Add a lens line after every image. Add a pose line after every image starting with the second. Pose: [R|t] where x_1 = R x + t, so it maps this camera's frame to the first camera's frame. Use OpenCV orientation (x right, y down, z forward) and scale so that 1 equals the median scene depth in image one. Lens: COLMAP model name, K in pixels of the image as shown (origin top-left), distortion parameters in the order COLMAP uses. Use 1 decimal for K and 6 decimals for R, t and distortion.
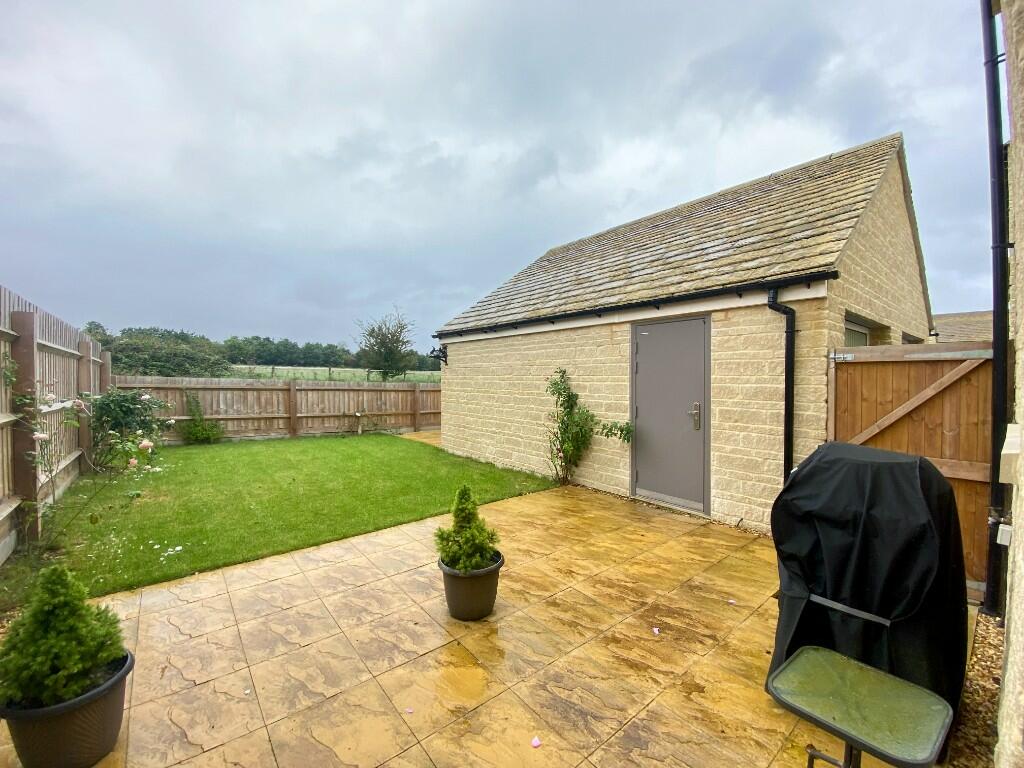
lens RADIAL K [[417.7, 0, 516.6], [0, 417.7, 379.6], [0, 0, 1]] dist [0.007564, -0.006844]
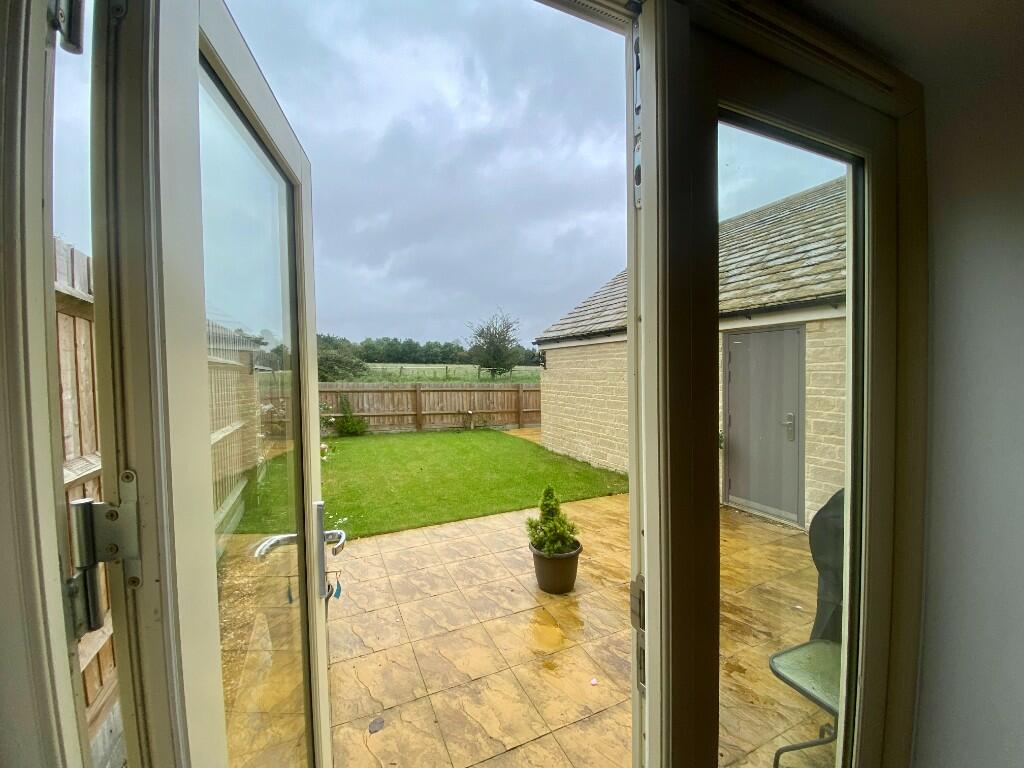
lens RADIAL K [[417.7, 0, 516.1], [0, 417.7, 386.9], [0, 0, 1]] dist [0.007564, -0.006844]
pose [[0.967427, -0.002046, -0.253140, 0.050272], [0.010414, 0.999442, 0.031722, -0.042739], [0.252934, -0.033325, 0.966909, -0.112820]]
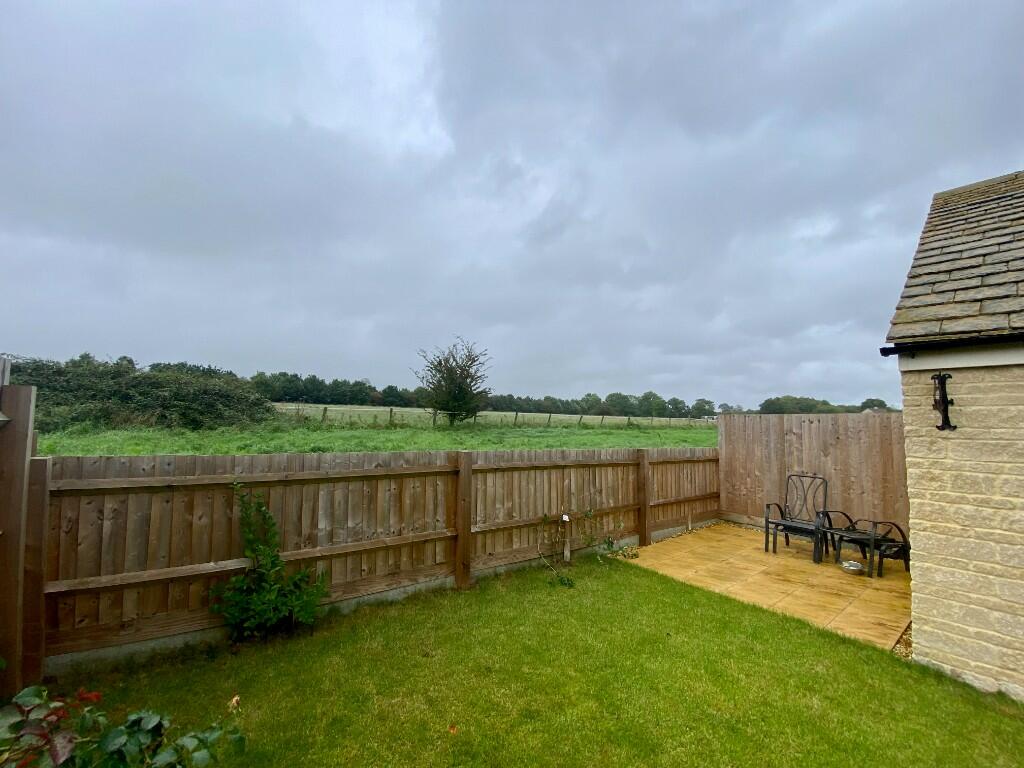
lens RADIAL K [[417.7, 0, 511.5], [0, 417.7, 378.9], [0, 0, 1]] dist [0.007564, -0.006844]
pose [[0.998987, 0.006196, -0.044566, -0.911890], [-0.010334, 0.995592, -0.093221, -0.069471], [0.043792, 0.093587, 0.994648, 1.075317]]
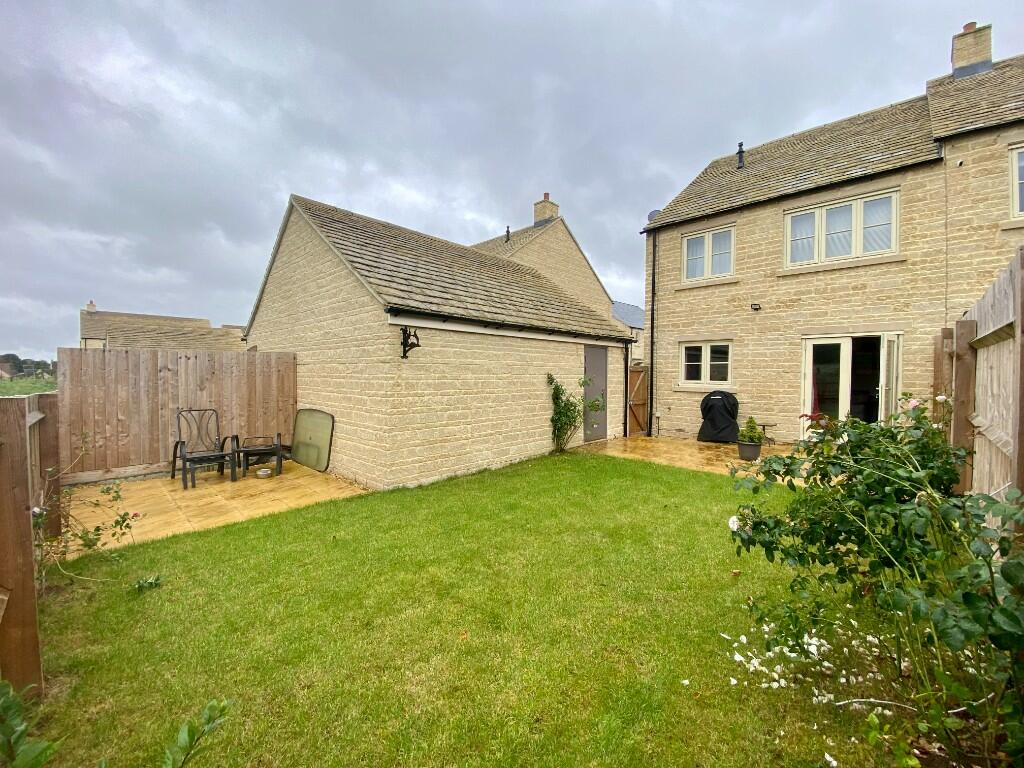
lens RADIAL K [[417.7, 0, 511.0], [0, 417.7, 381.5], [0, 0, 1]] dist [0.007564, -0.006844]
pose [[-0.120305, -0.017868, 0.992576, -1.470754], [0.001441, 0.999834, 0.018174, -0.015612], [-0.992736, 0.003617, -0.120259, 1.577908]]
